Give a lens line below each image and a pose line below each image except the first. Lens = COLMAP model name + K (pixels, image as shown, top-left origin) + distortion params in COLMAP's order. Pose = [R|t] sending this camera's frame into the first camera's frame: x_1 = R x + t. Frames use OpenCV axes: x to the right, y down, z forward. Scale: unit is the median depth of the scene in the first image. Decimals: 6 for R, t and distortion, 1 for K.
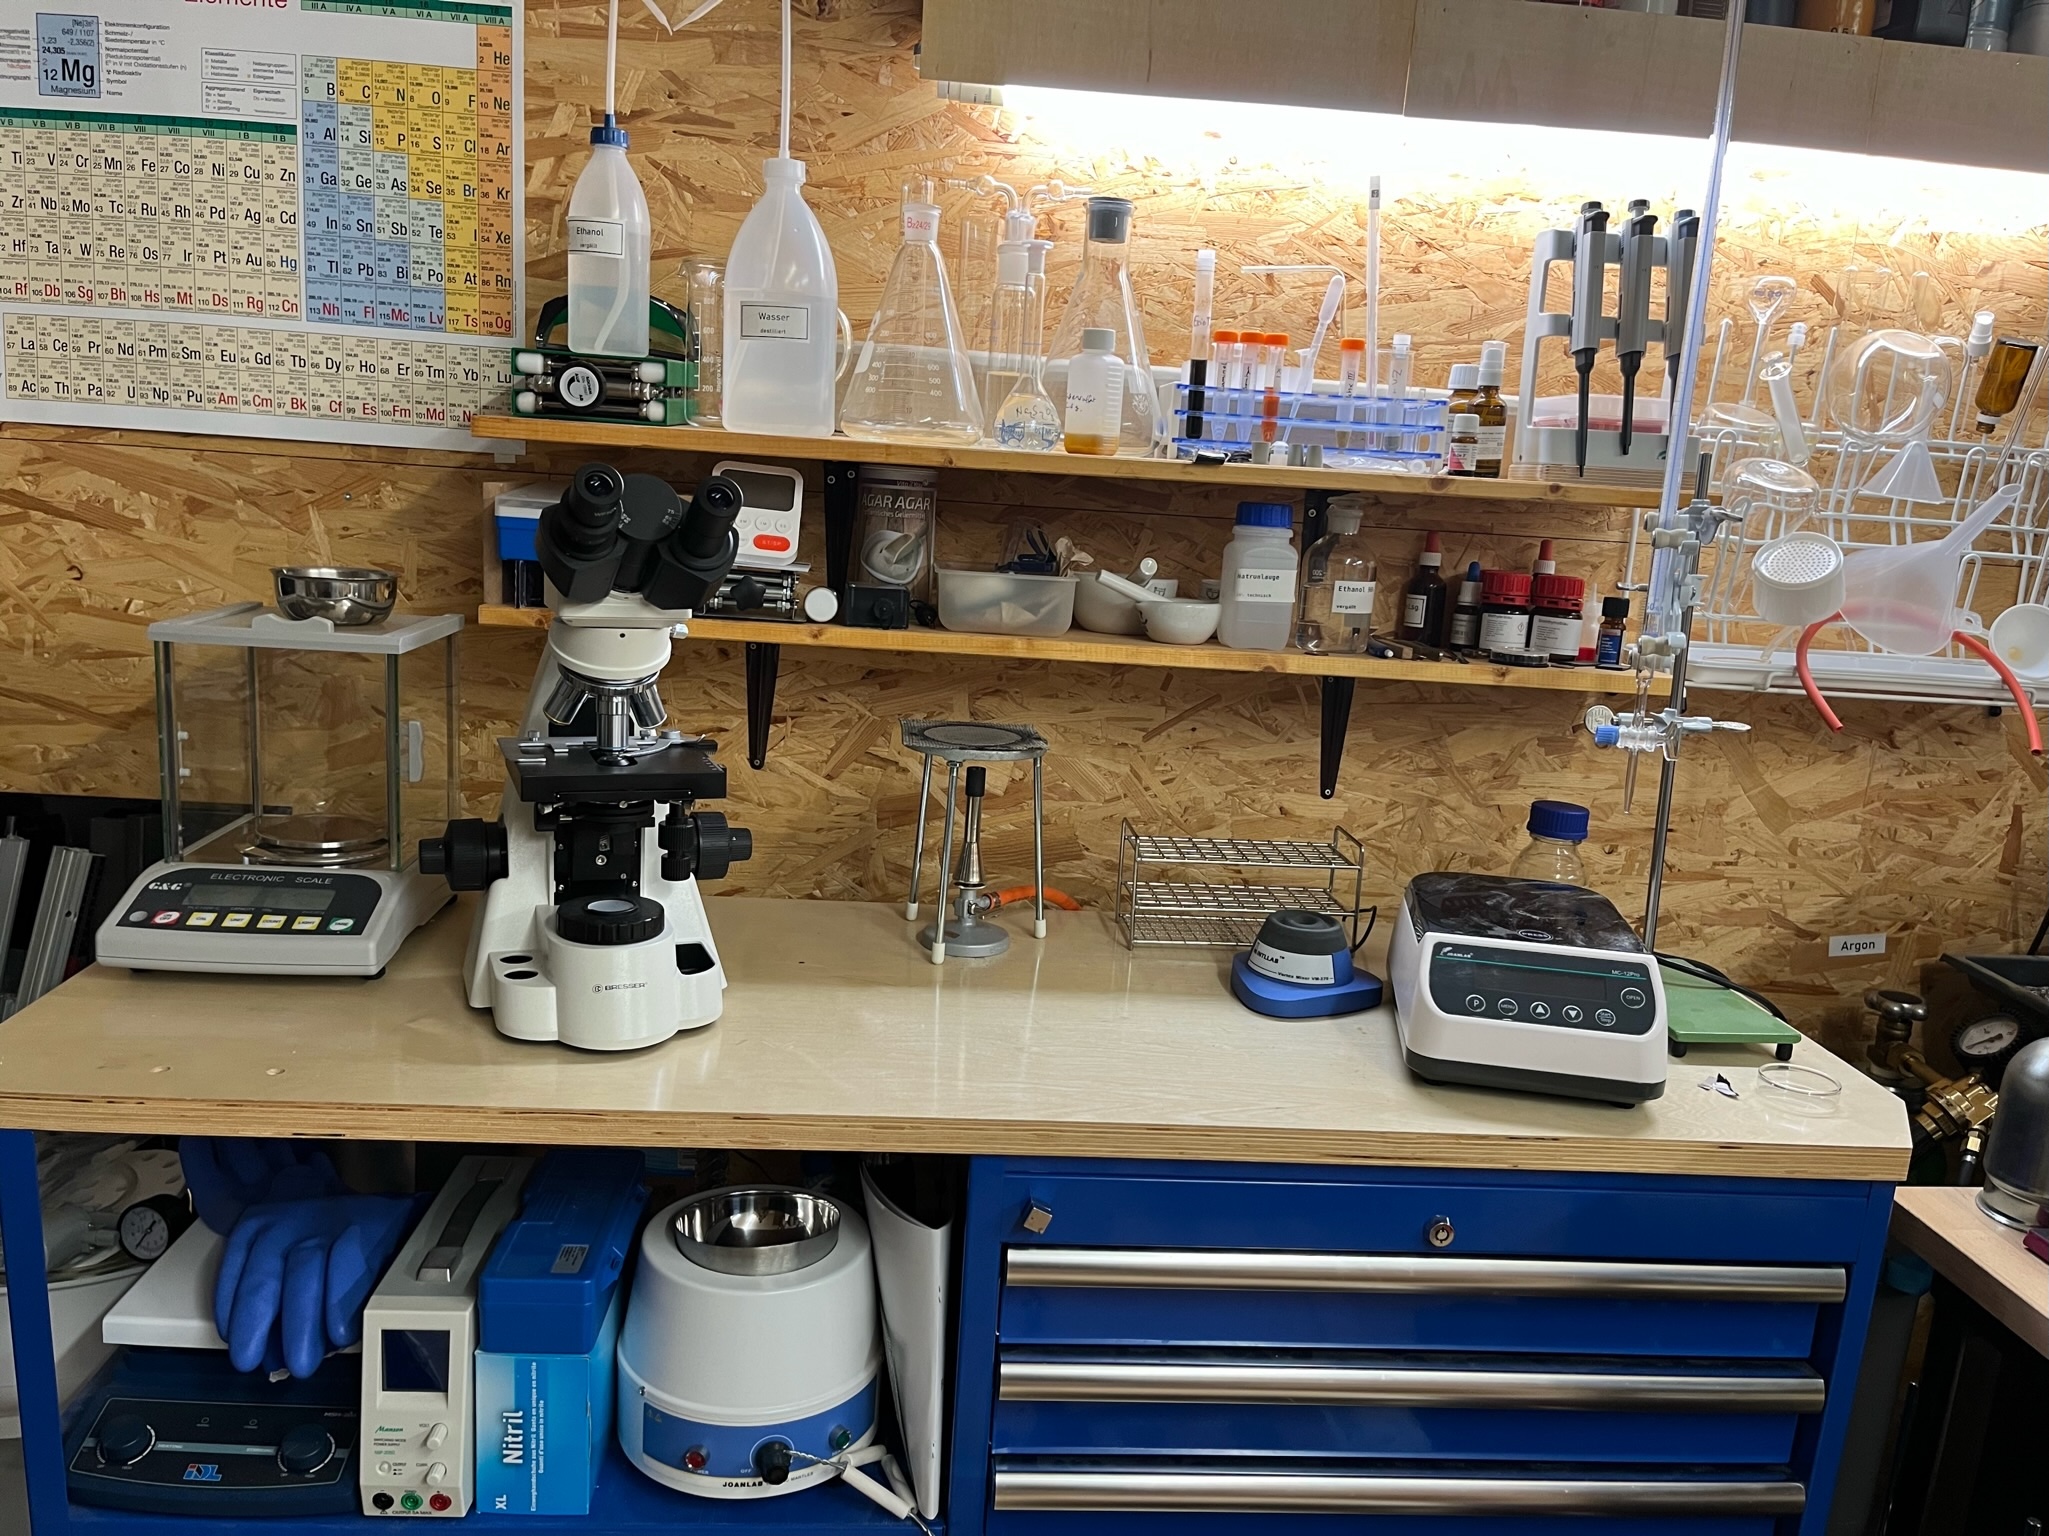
lens RADIAL K [[1573.8, 0, 1011.1], [0, 1573.8, 785.9], [0, 0, 1]] dist [0.057878, -0.079440]
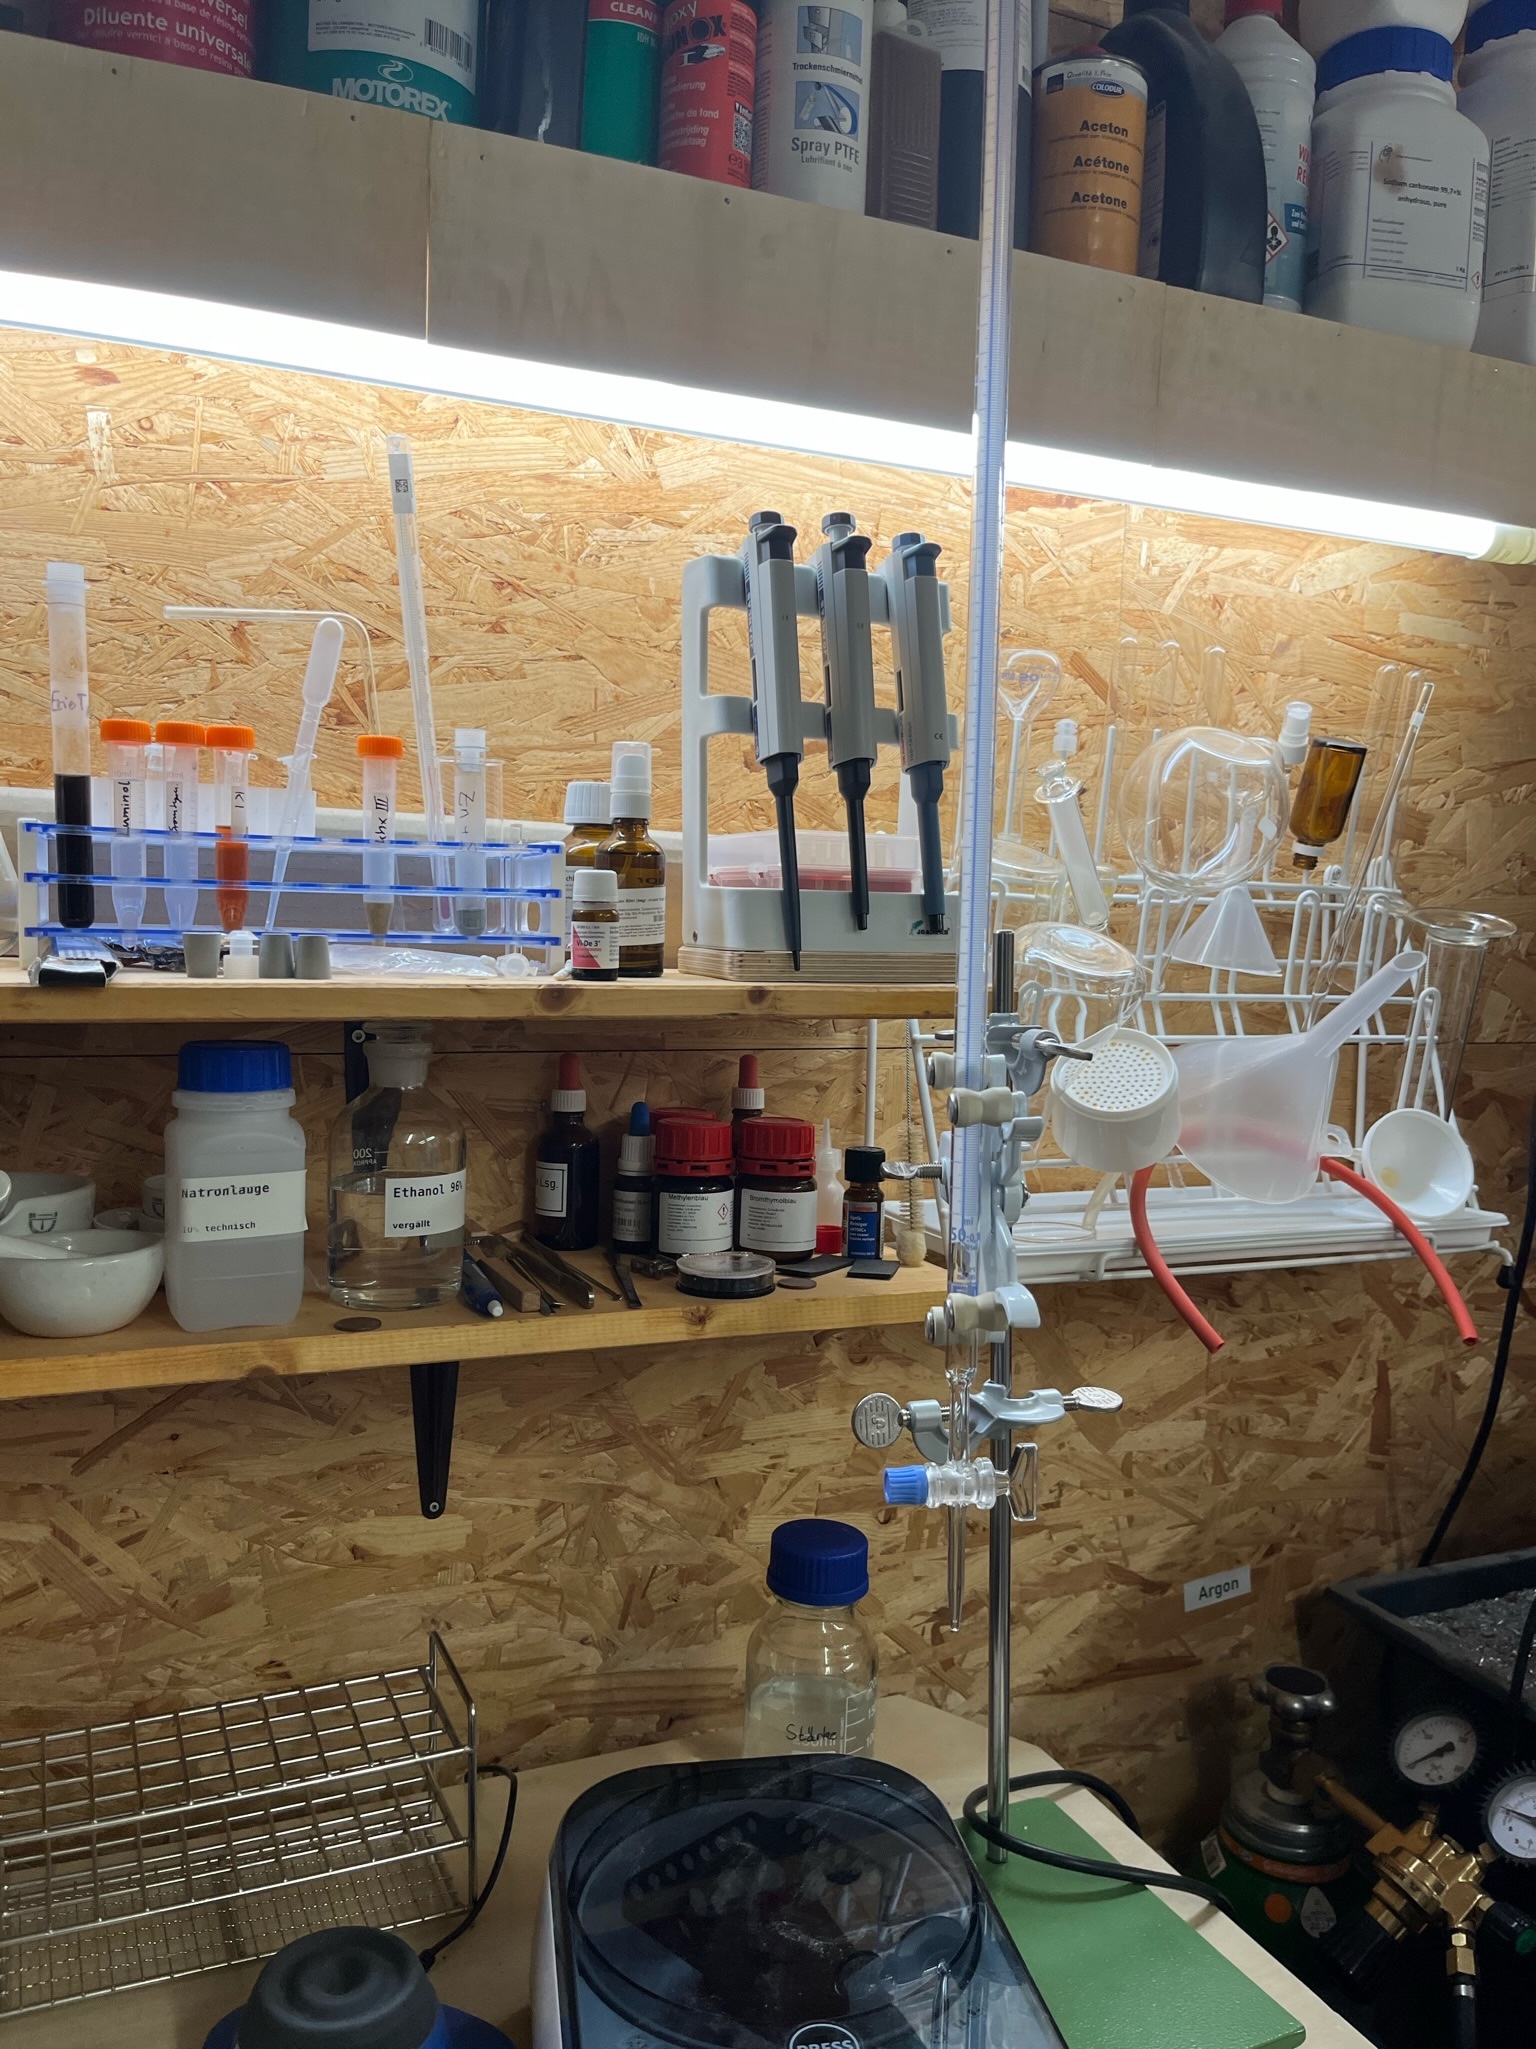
lens RADIAL K [[1573.8, 0, 758.1], [0, 1573.8, 1043.8], [0, 0, 1]] dist [0.057878, -0.079440]
pose [[0.941947, -0.064999, 0.329411, 0.144324], [0.097129, 0.991886, -0.082020, -0.114053], [-0.321407, 0.109254, 0.940618, 0.433994]]
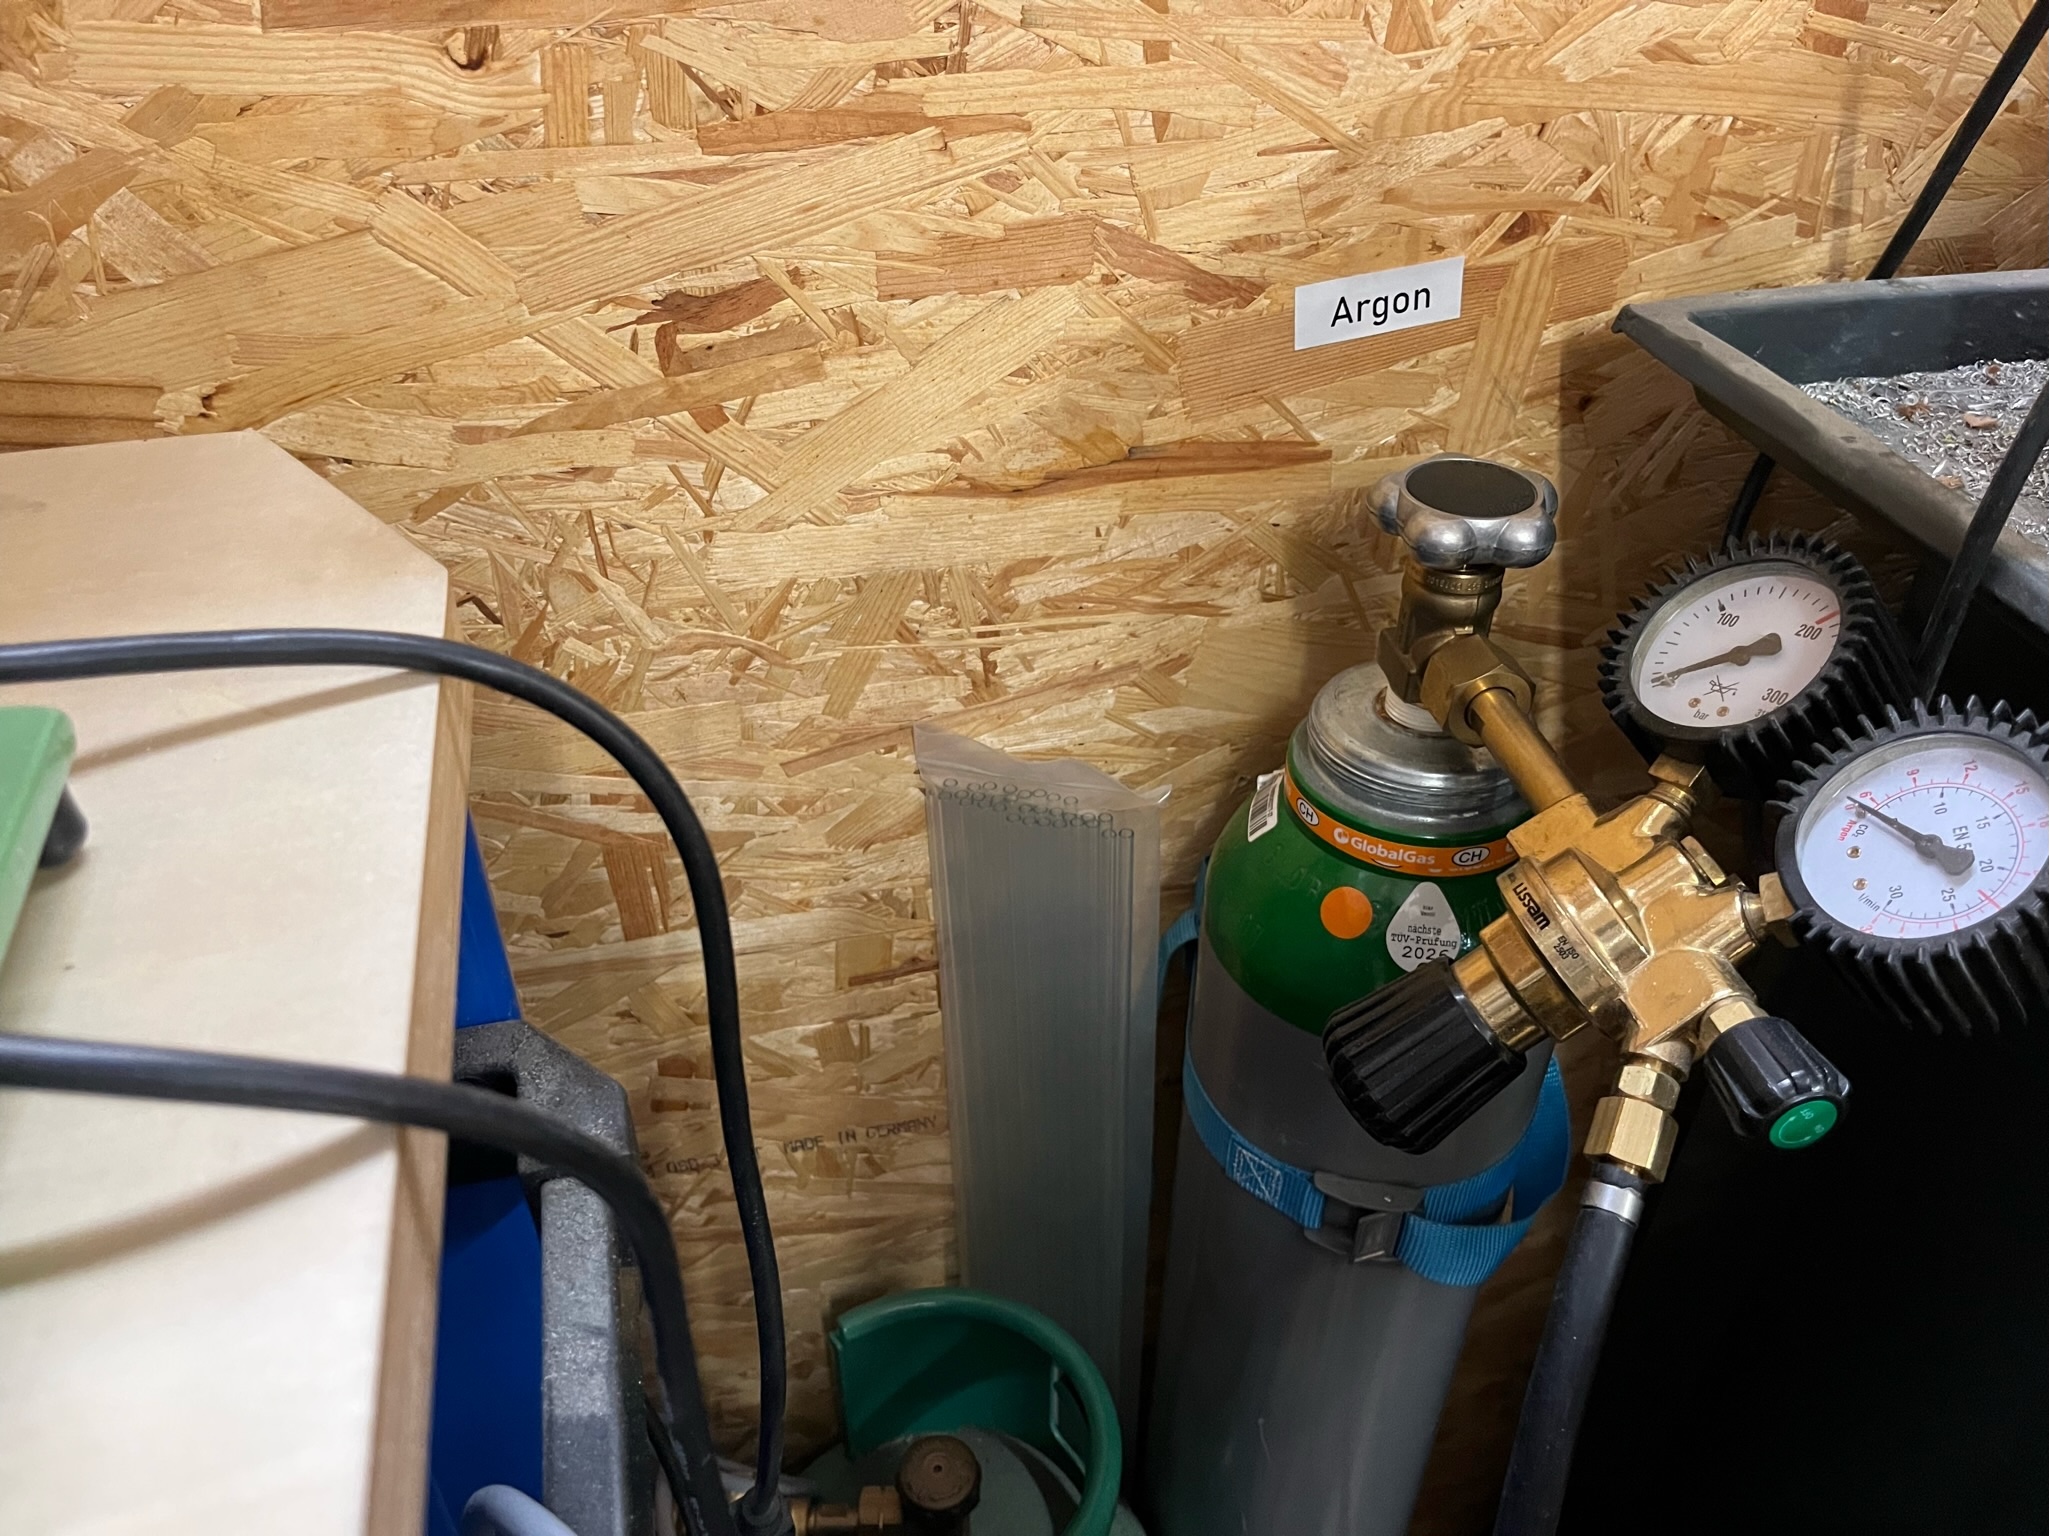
lens RADIAL K [[1573.8, 0, 1004.9], [0, 1573.8, 775.9], [0, 0, 1]] dist [0.057878, -0.079440]
pose [[0.984371, -0.144156, 0.101160, 0.467926], [0.089534, 0.904295, 0.417413, 0.052110], [-0.151651, -0.401832, 0.903069, 0.776560]]
